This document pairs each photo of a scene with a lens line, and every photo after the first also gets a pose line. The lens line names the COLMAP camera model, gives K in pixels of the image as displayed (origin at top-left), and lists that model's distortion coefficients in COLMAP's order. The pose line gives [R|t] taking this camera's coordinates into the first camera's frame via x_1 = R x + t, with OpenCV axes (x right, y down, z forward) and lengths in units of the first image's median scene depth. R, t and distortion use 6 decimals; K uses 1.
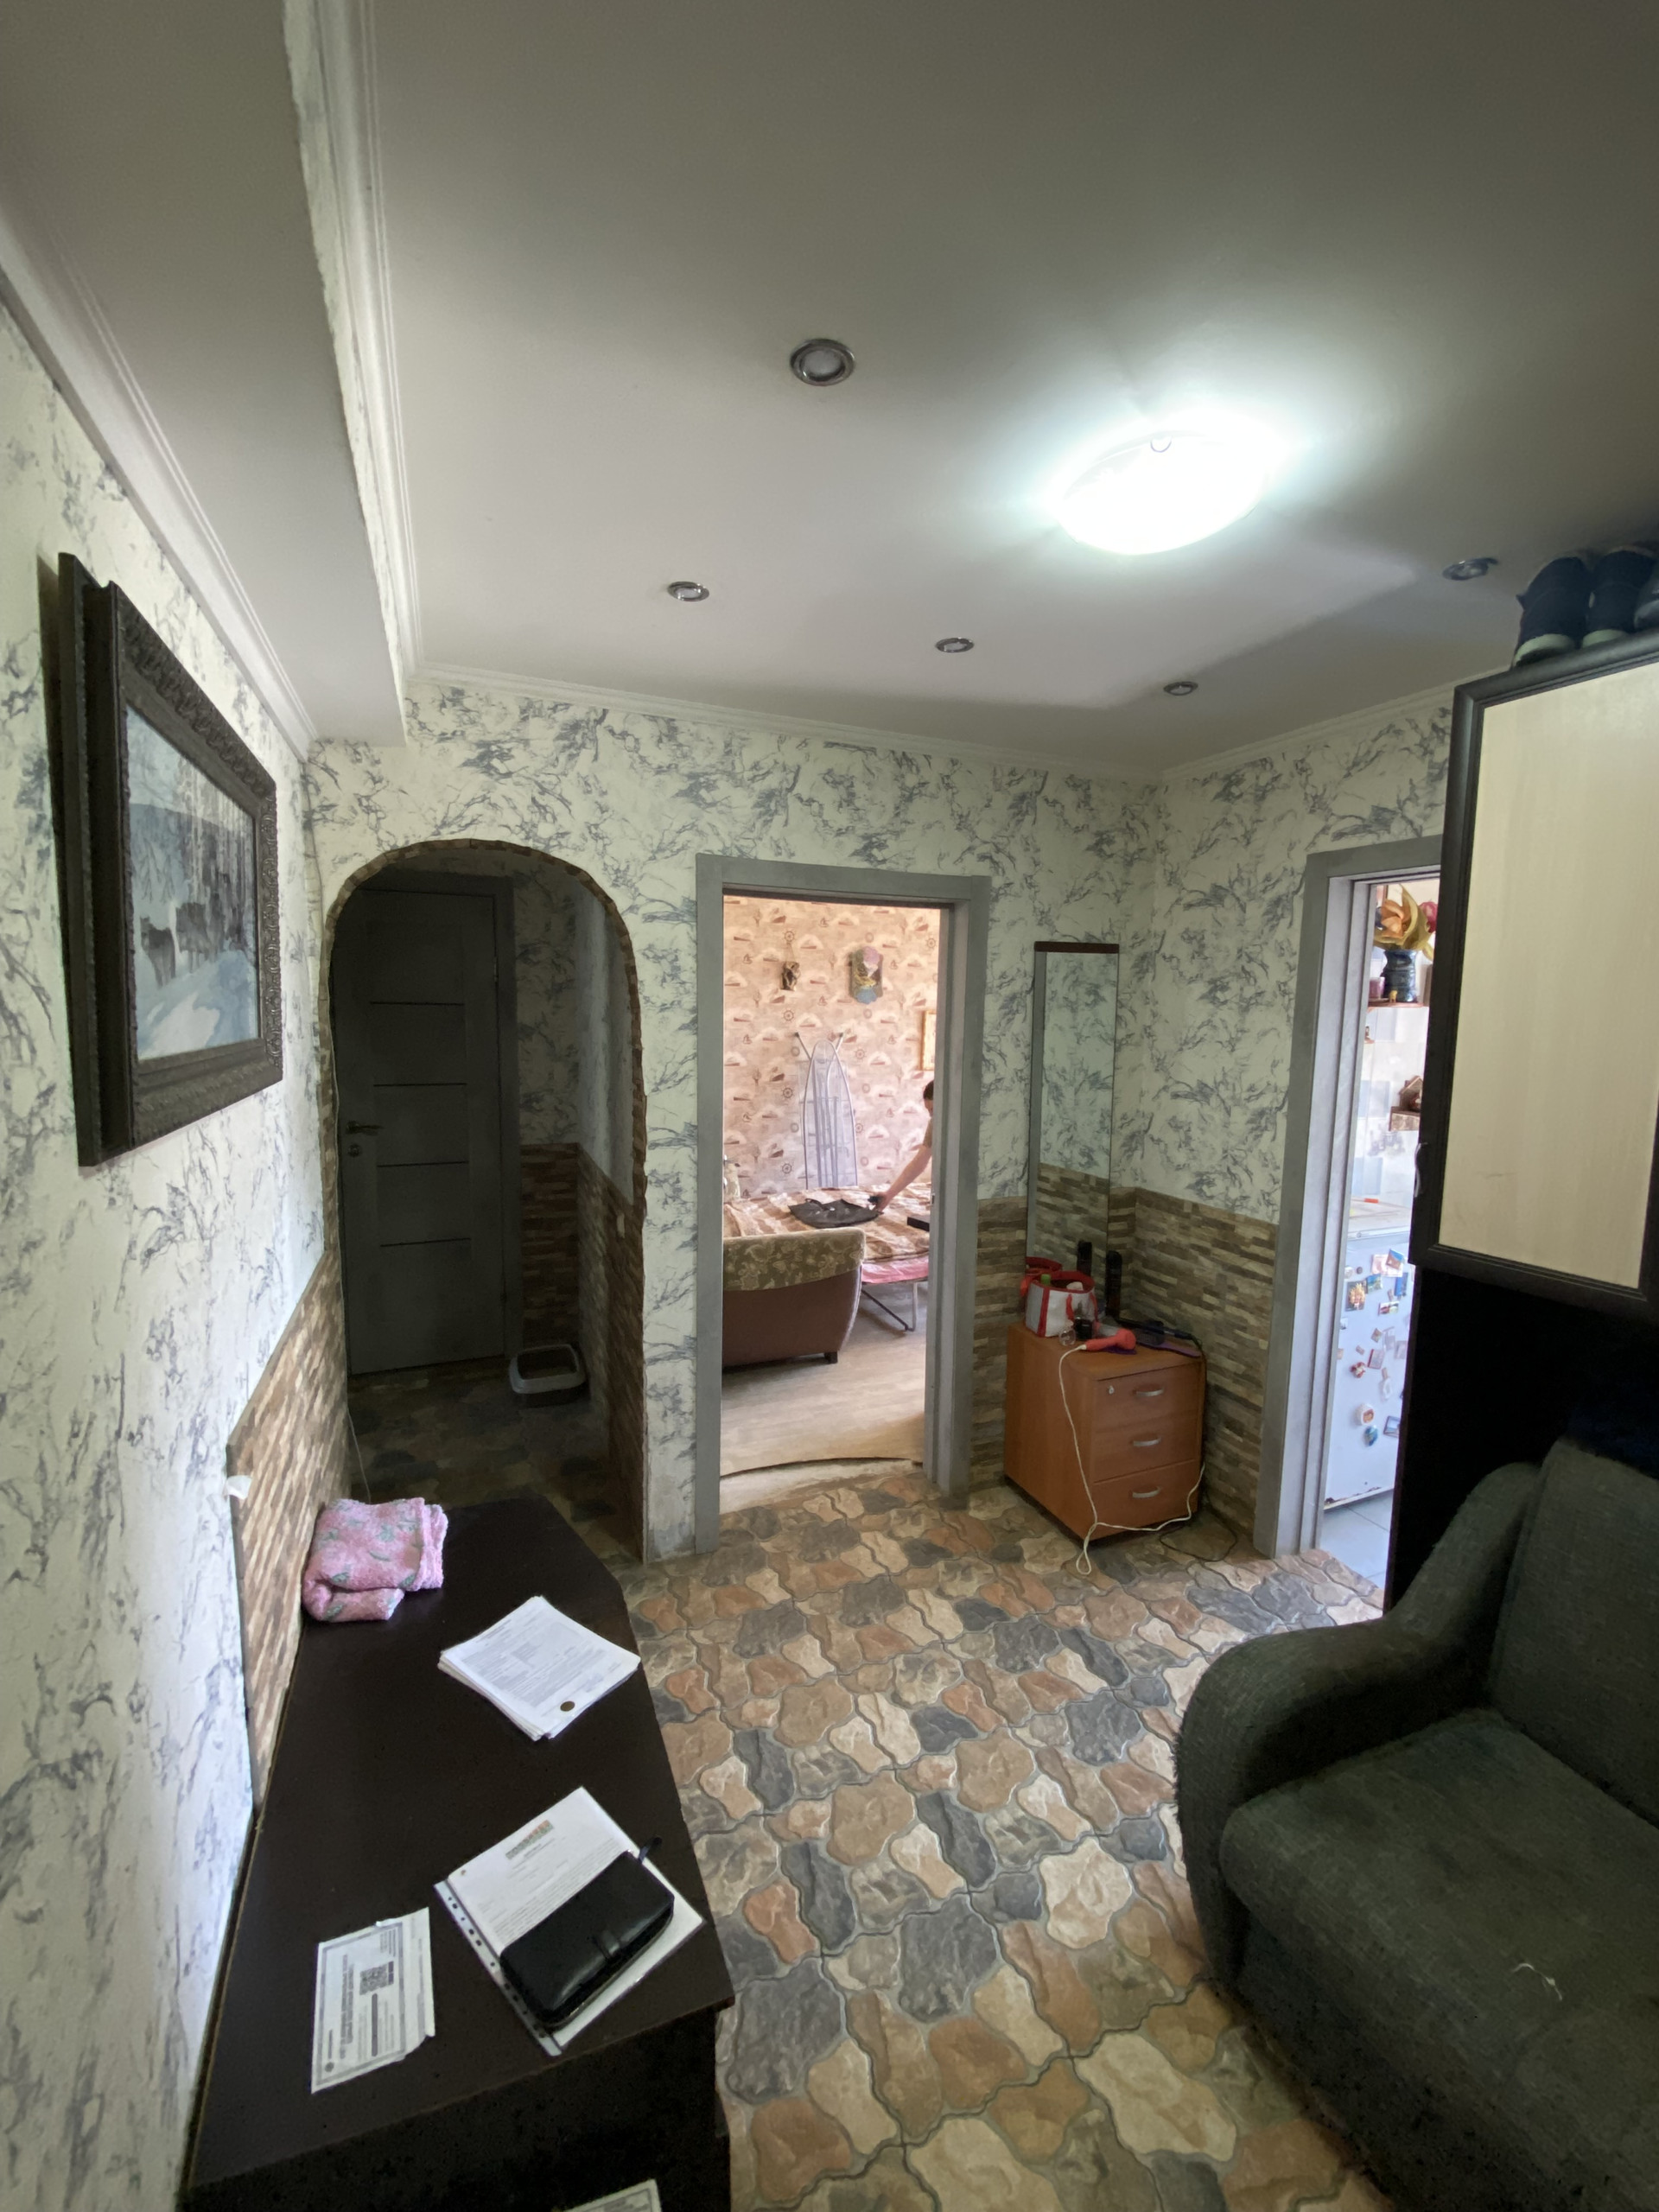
lens RADIAL K [[898.5, 0, 820.8], [0, 898.5, 1089.5], [0, 0, 1]] dist [0.003742, -0.000246]
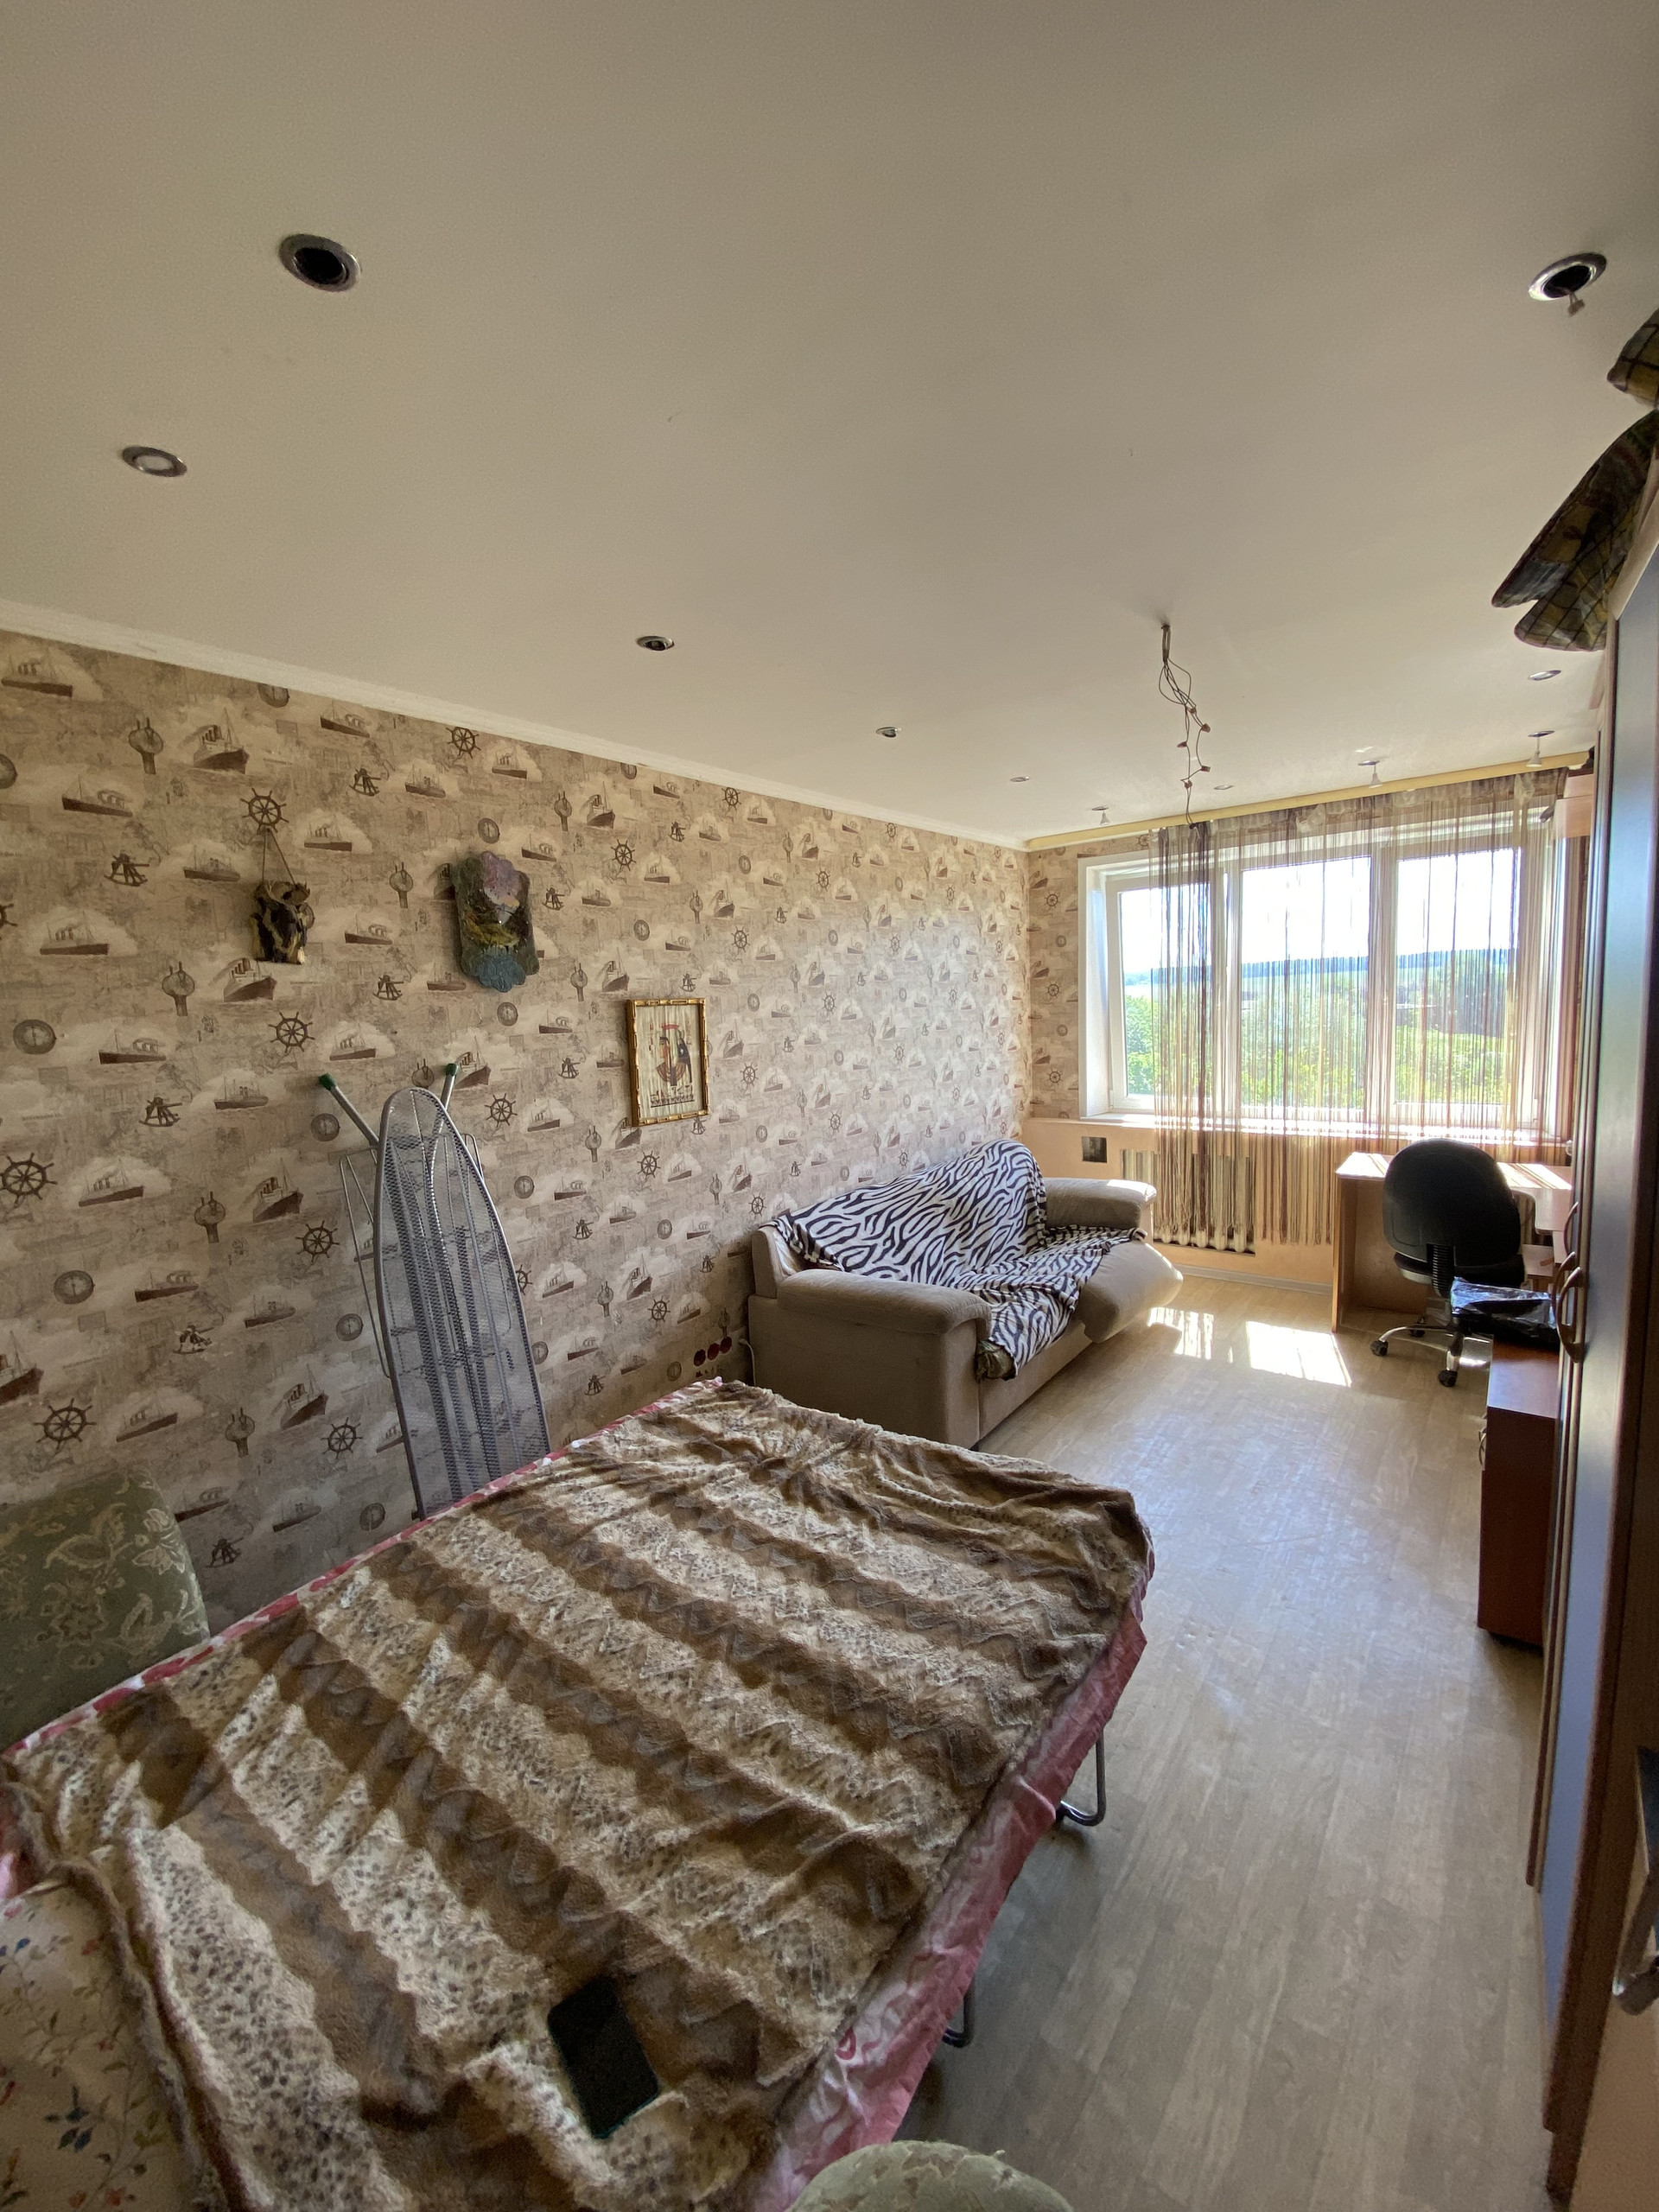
lens RADIAL K [[898.5, 0, 832.2], [0, 898.5, 1103.4], [0, 0, 1]] dist [0.003742, -0.000246]
pose [[0.672572, -0.131811, 0.728199, -0.158638], [0.123501, 0.990202, 0.065170, -0.050887], [-0.729654, 0.046102, 0.682261, 0.598533]]
